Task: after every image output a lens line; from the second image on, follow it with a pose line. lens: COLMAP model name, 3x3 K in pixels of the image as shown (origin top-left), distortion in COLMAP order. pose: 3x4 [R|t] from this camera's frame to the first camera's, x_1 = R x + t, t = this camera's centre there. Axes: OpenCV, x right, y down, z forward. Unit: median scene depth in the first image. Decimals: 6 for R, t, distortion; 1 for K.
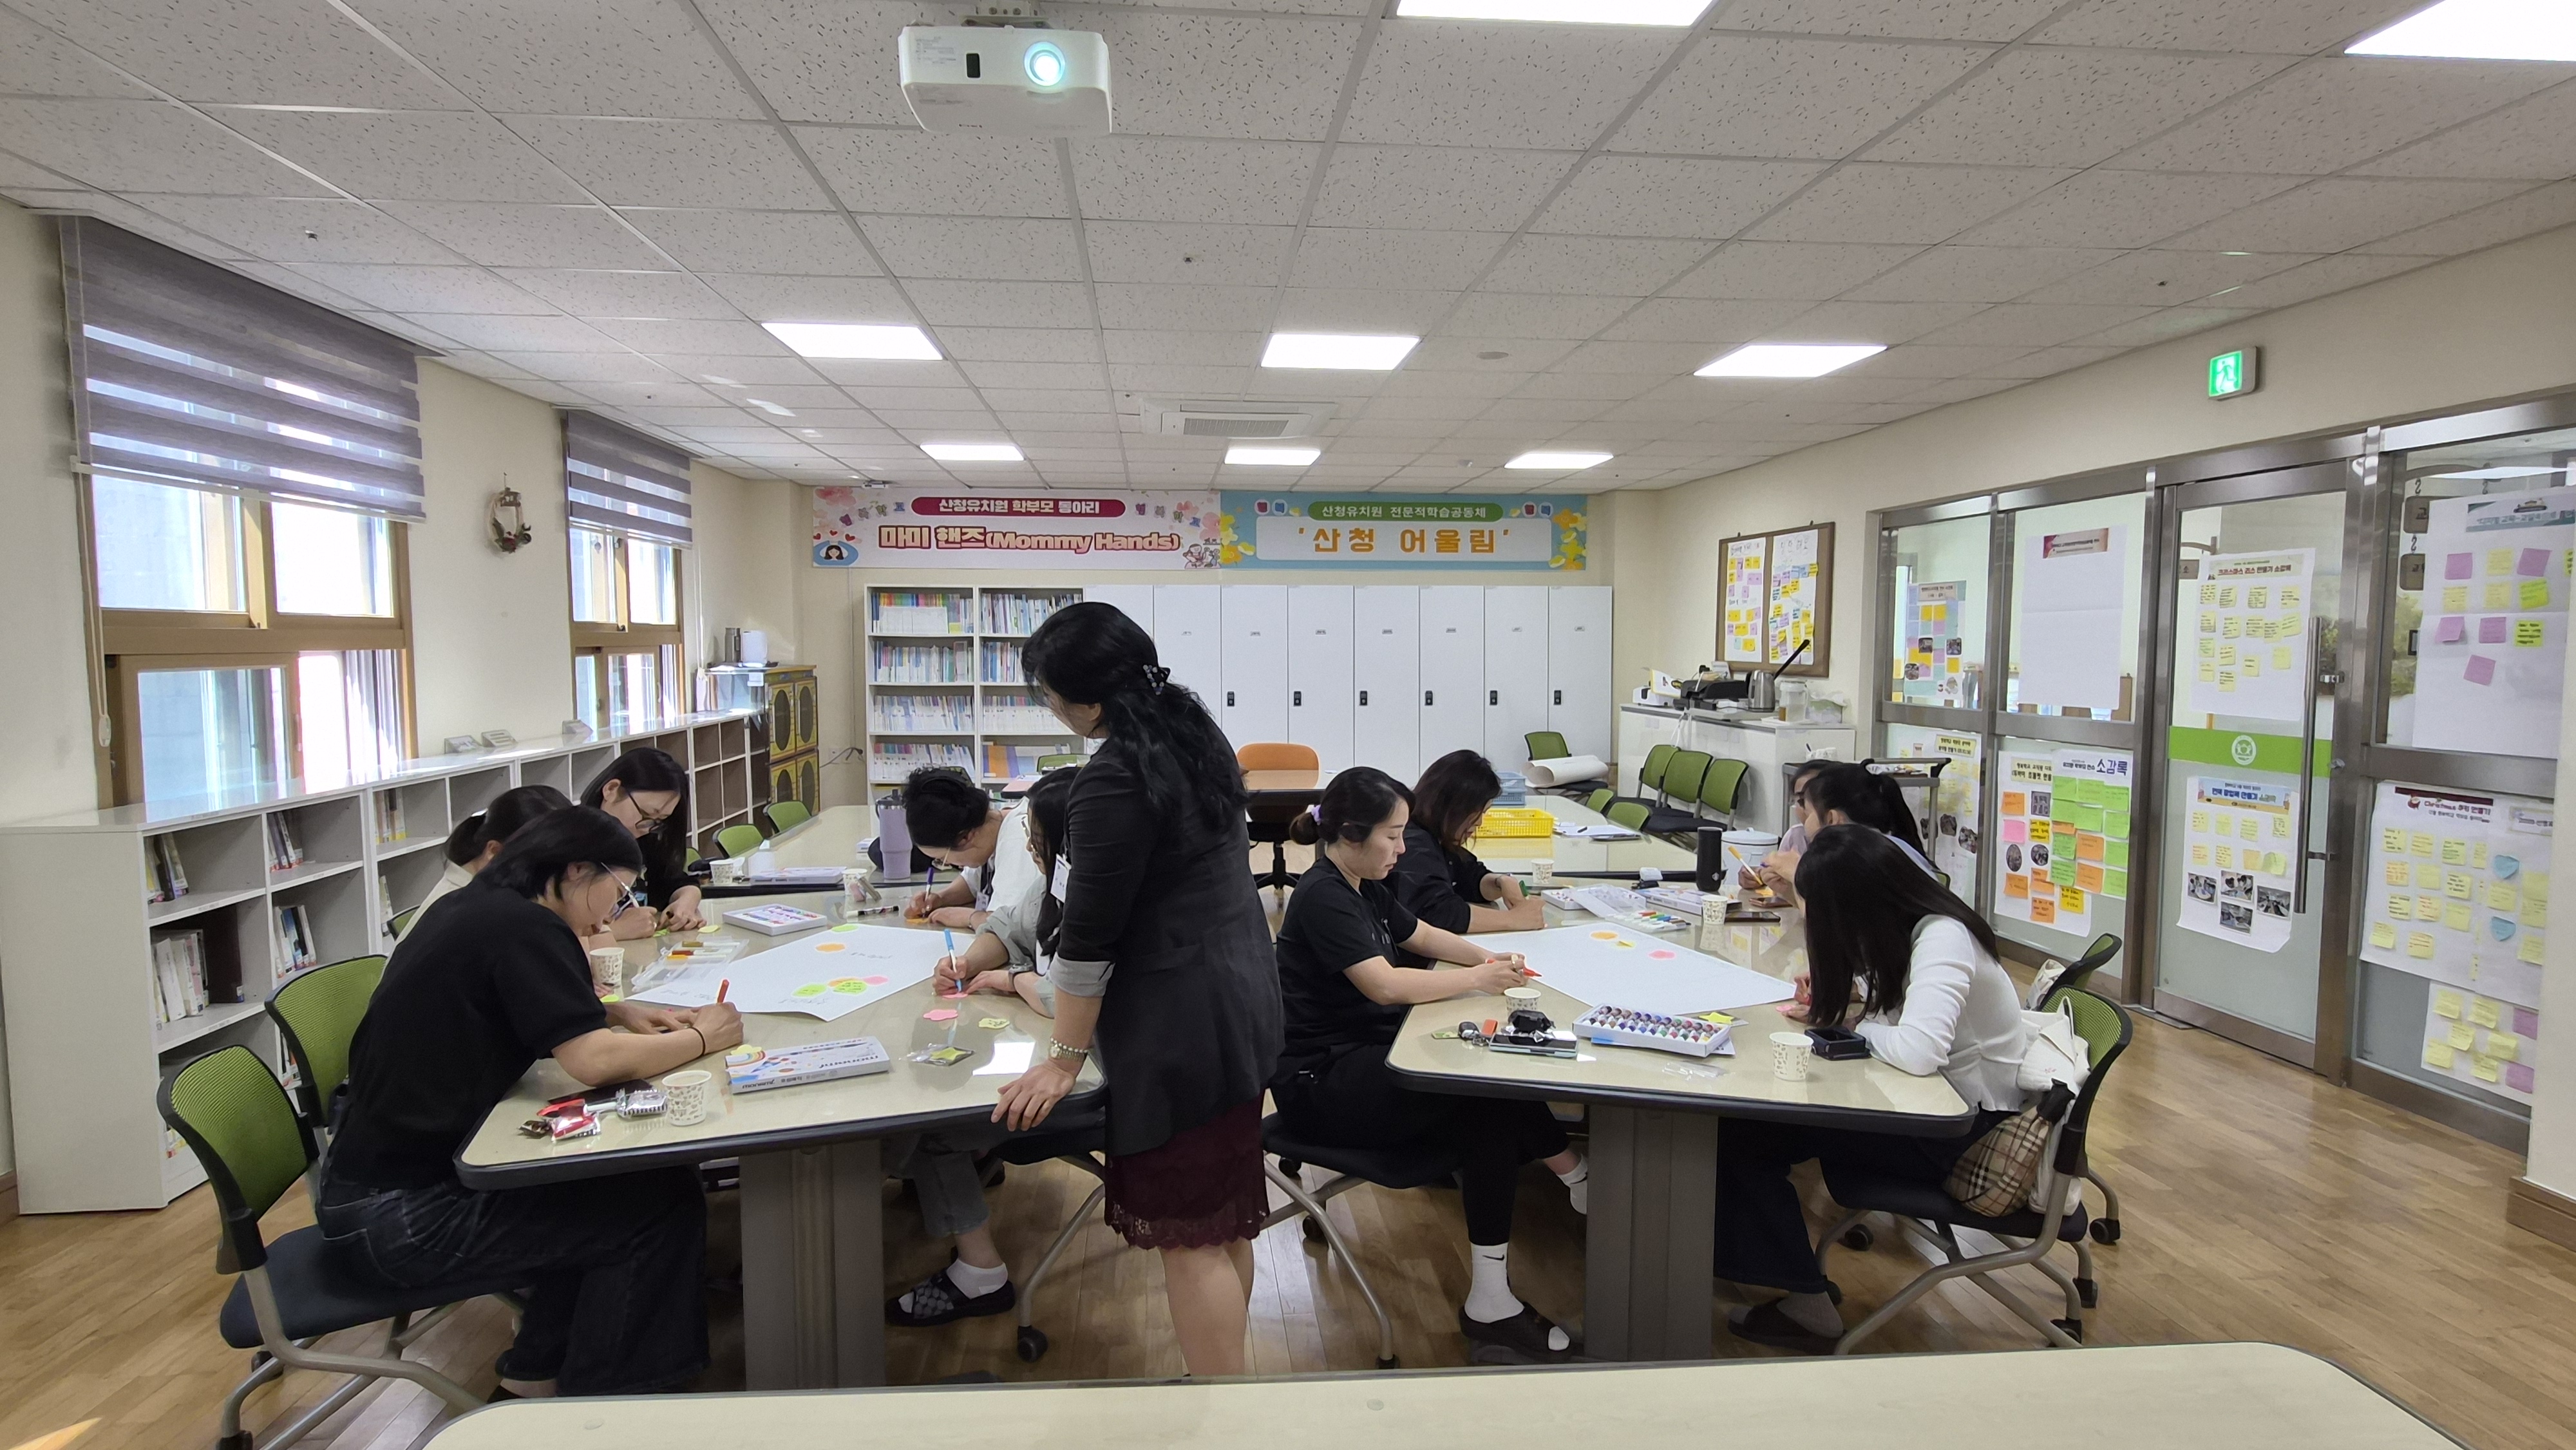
lens RADIAL K [[1331.2, 0, 1288.0], [0, 1331.2, 725.0], [0, 0, 1]] dist [0.049860, 0.000030]
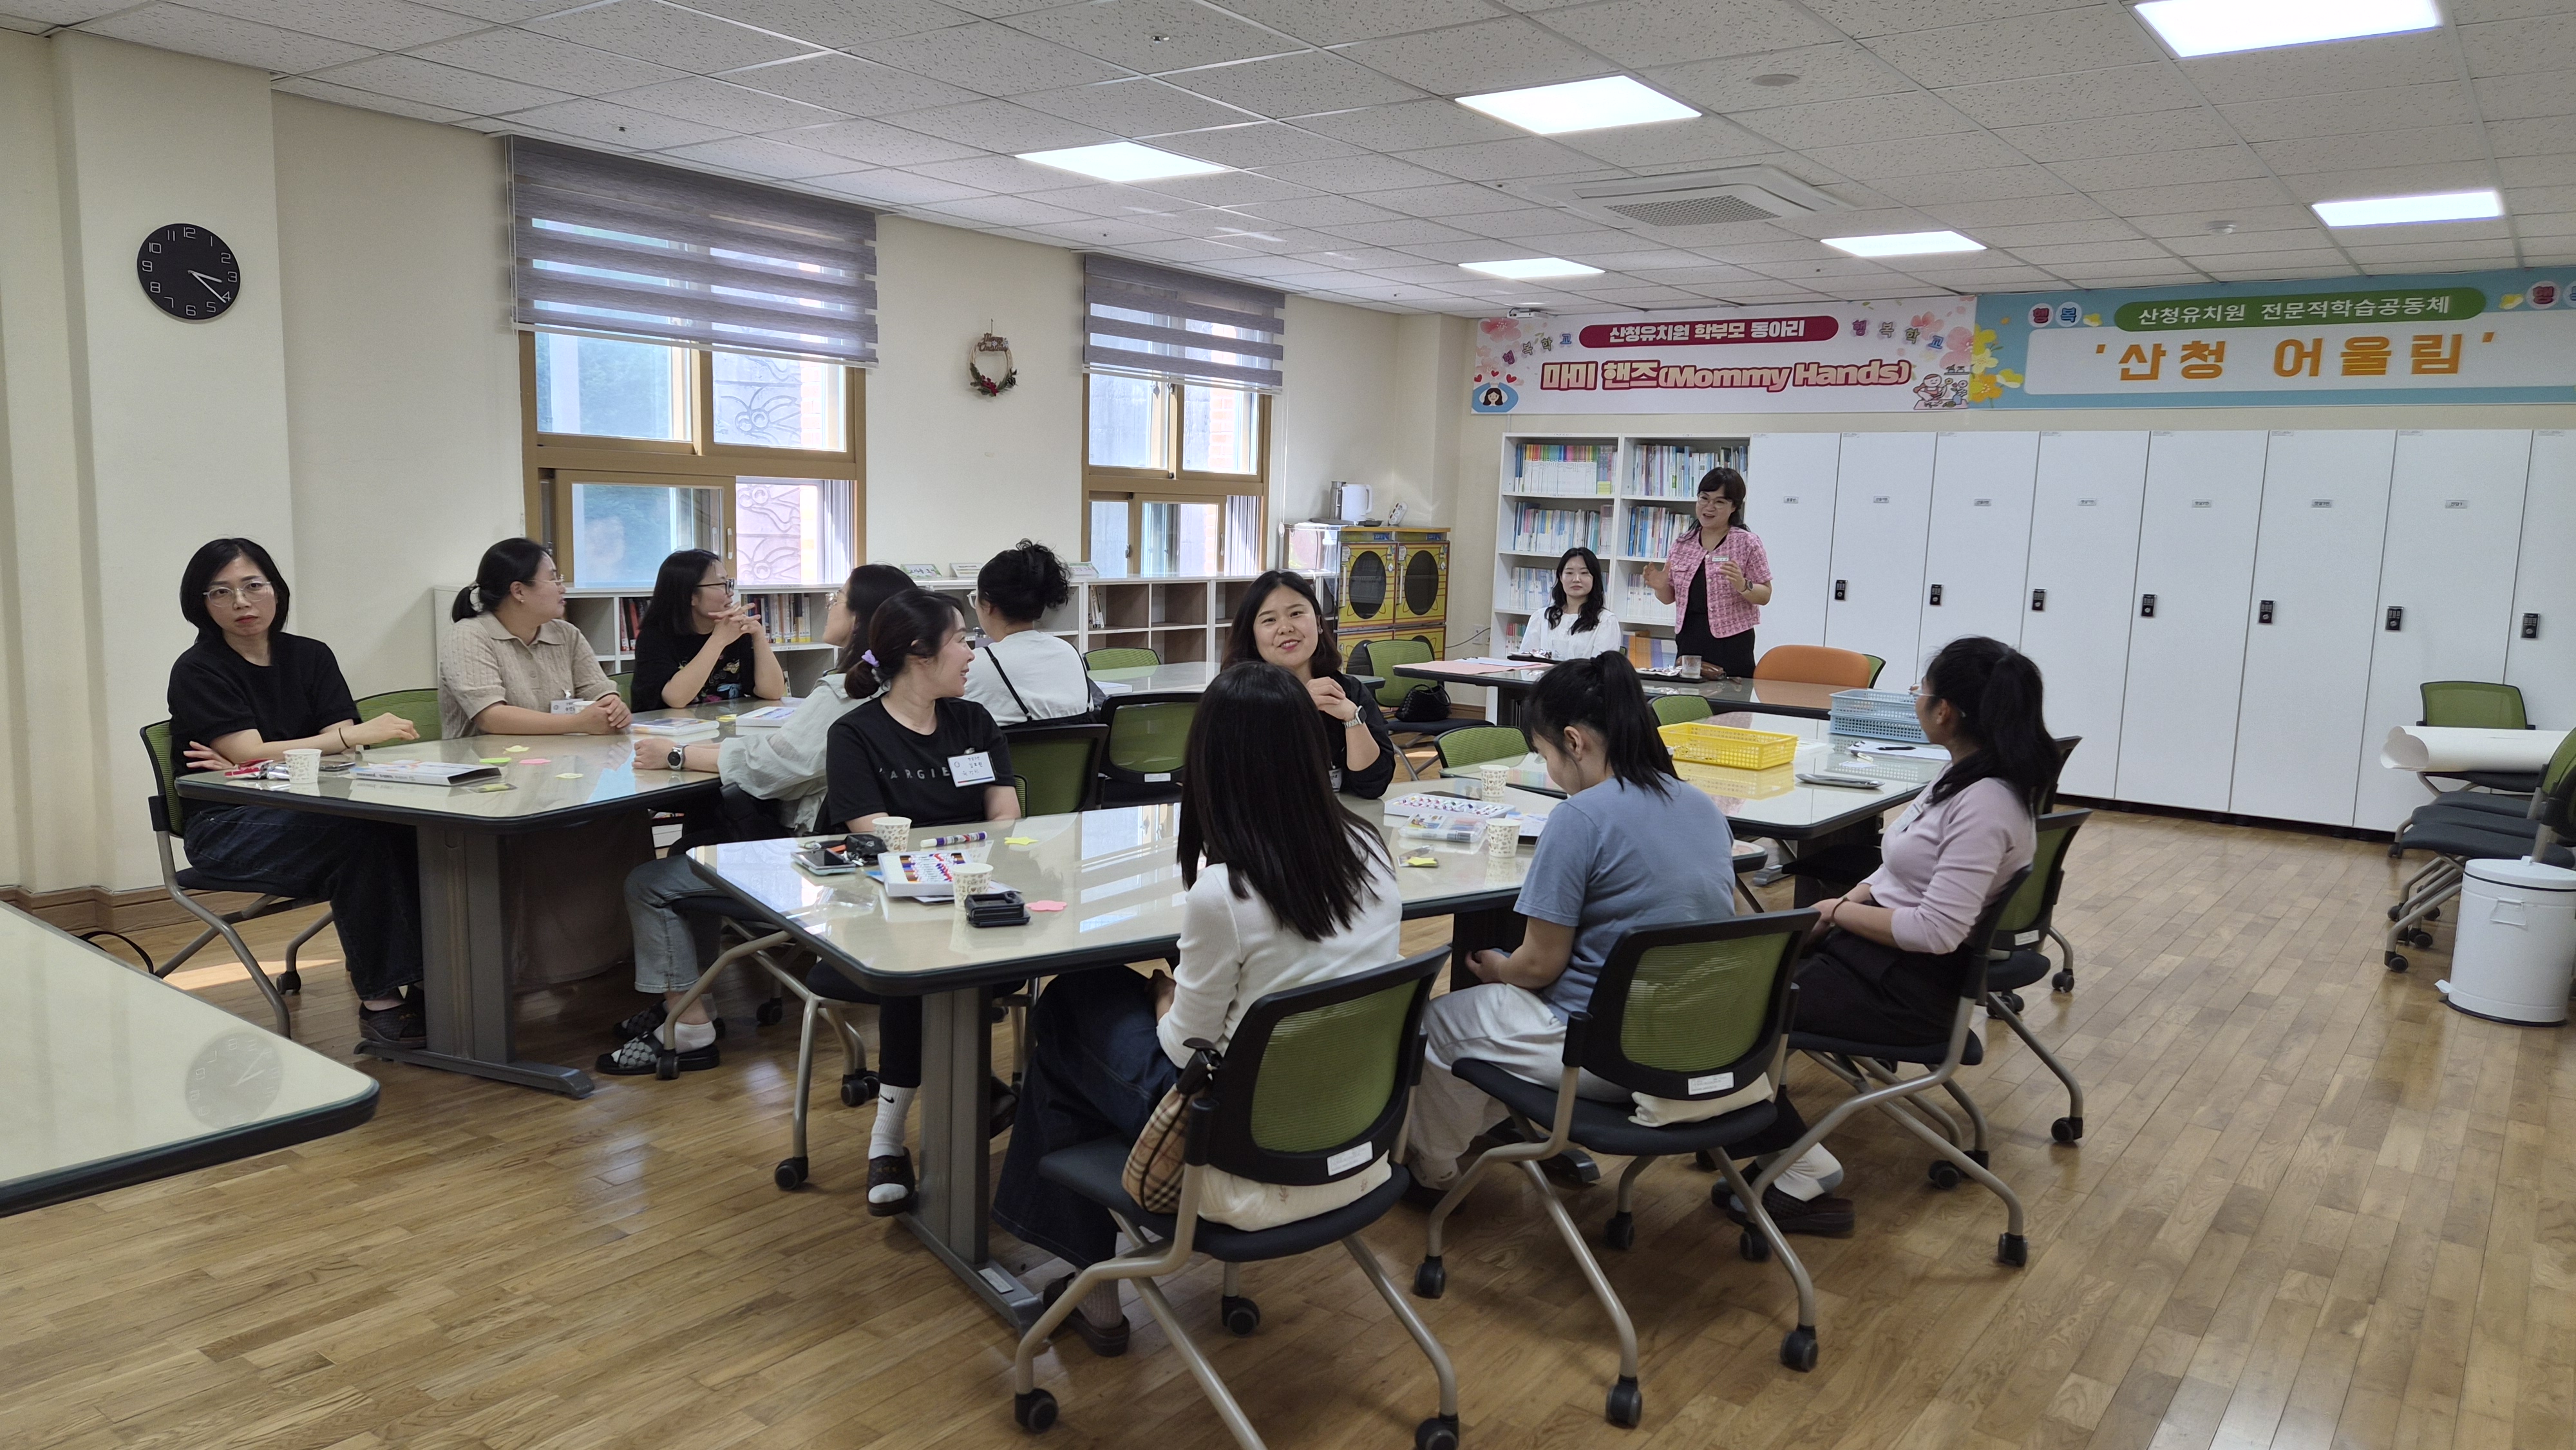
lens RADIAL K [[1770.3, 0, 1288.0], [0, 1770.3, 725.0], [0, 0, 1]] dist [0.101458, -0.050906]
pose [[0.749047, 0.108873, -0.653510, 0.327215], [-0.078127, 0.994038, 0.076056, 0.003096], [0.657894, -0.005913, 0.753087, 0.059539]]
